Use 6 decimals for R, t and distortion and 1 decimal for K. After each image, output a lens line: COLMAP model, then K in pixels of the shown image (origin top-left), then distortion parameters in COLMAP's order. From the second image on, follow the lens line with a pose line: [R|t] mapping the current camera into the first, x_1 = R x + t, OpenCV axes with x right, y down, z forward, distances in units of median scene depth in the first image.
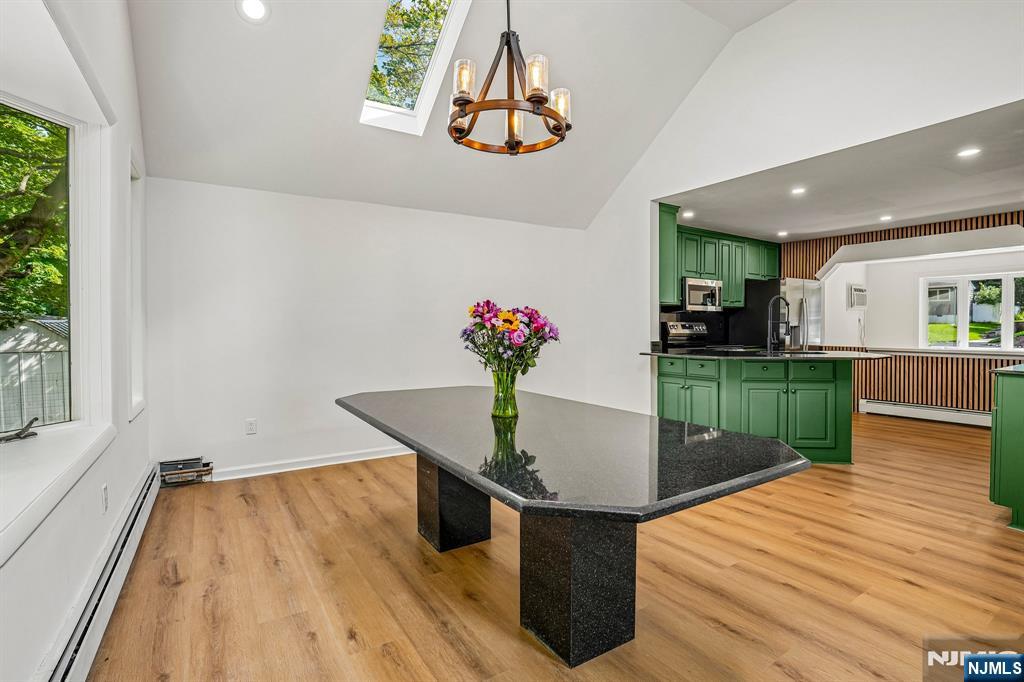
lens RADIAL K [[488.7, 0, 513.7], [0, 488.7, 334.1], [0, 0, 1]] dist [-0.073633, 0.032963]
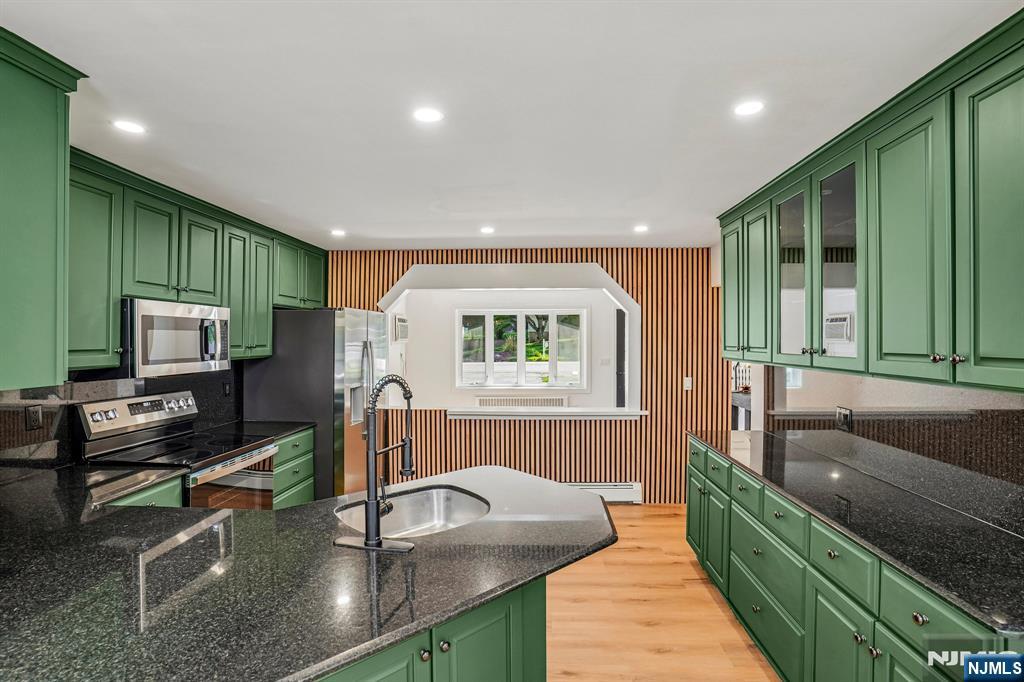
lens RADIAL K [[488.7, 0, 513.7], [0, 488.7, 334.1], [0, 0, 1]] dist [-0.073633, 0.032963]
pose [[0.590710, 0.007903, 0.806845, 0.204463], [0.014851, 0.999676, -0.020665, -0.067479], [-0.806747, 0.024189, 0.590402, 0.464442]]
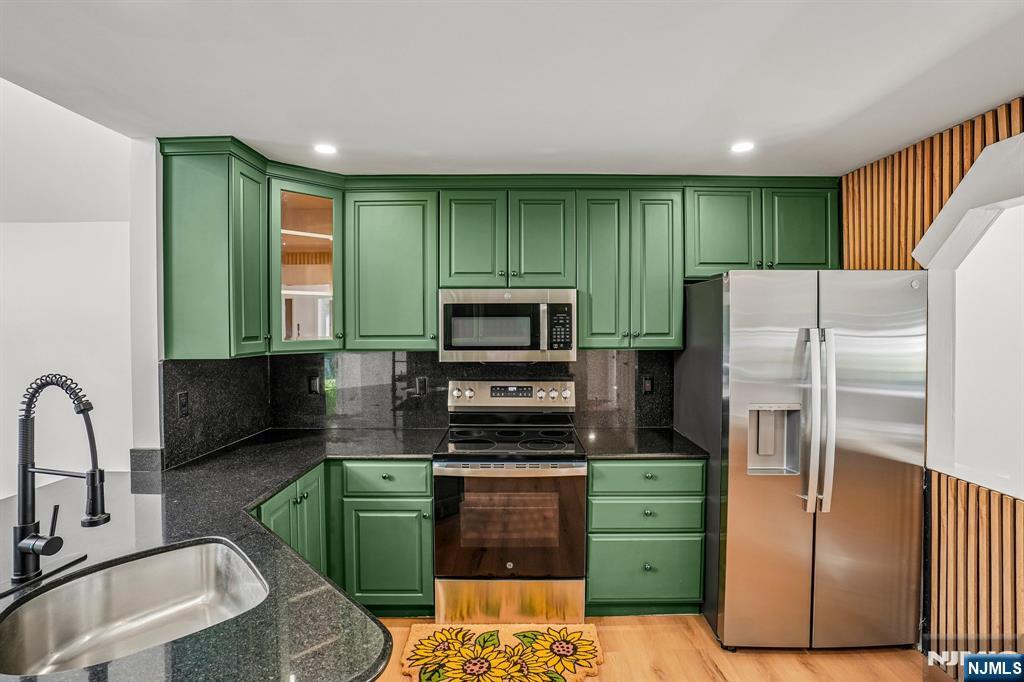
lens RADIAL K [[488.7, 0, 513.7], [0, 488.7, 334.1], [0, 0, 1]] dist [-0.073633, 0.032963]
pose [[0.843741, 0.003969, -0.536736, 0.601339], [-0.004057, 0.999991, 0.001016, -0.069658], [0.536735, 0.001320, 0.843750, 0.599957]]
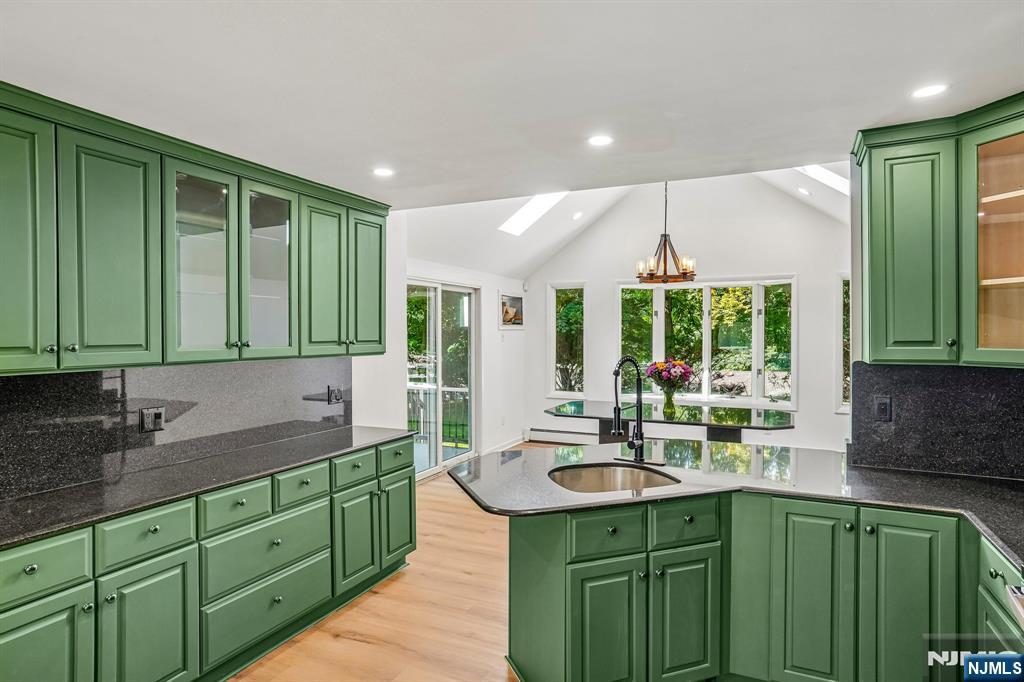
lens RADIAL K [[573.9, 0, 511.7], [0, 573.9, 333.9], [0, 0, 1]] dist [0.001980, 0.000455]
pose [[-0.854312, 0.005005, -0.519737, 0.656551], [-0.005382, 0.999815, 0.018475, -0.076754], [0.519733, 0.018580, -0.854126, 0.974776]]
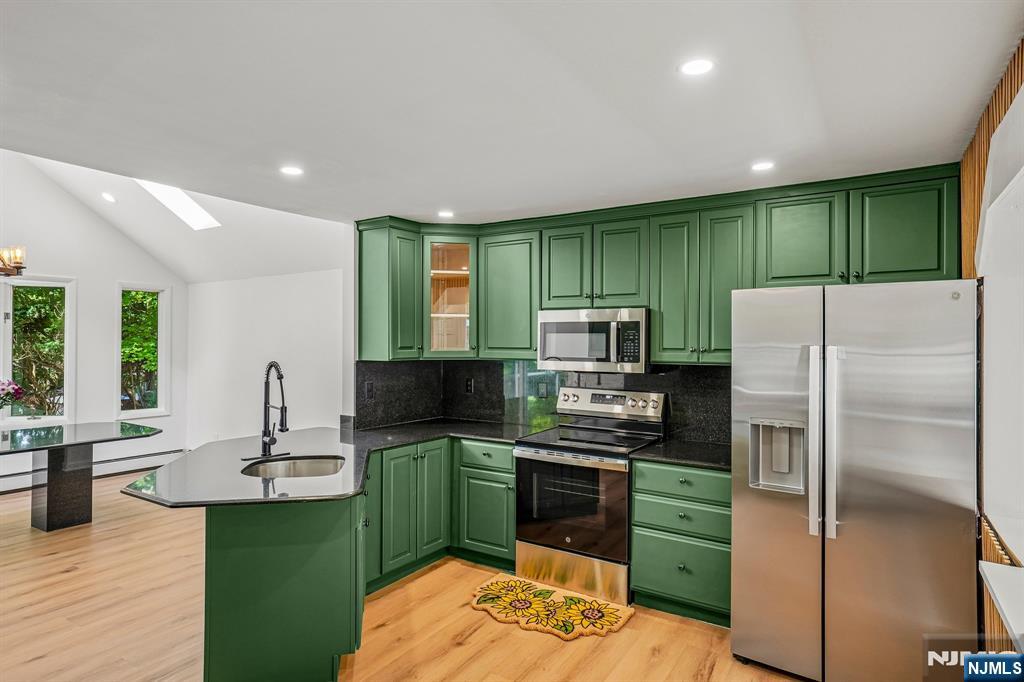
lens RADIAL K [[590.6, 0, 512.0], [0, 590.6, 341.0], [0, 0, 1]] dist [-0.030700, 0.000502]
pose [[0.403833, 0.001586, -0.914831, 0.881961], [-0.018580, 0.999806, -0.006468, -0.070845], [0.914644, 0.019609, 0.403784, 0.640548]]
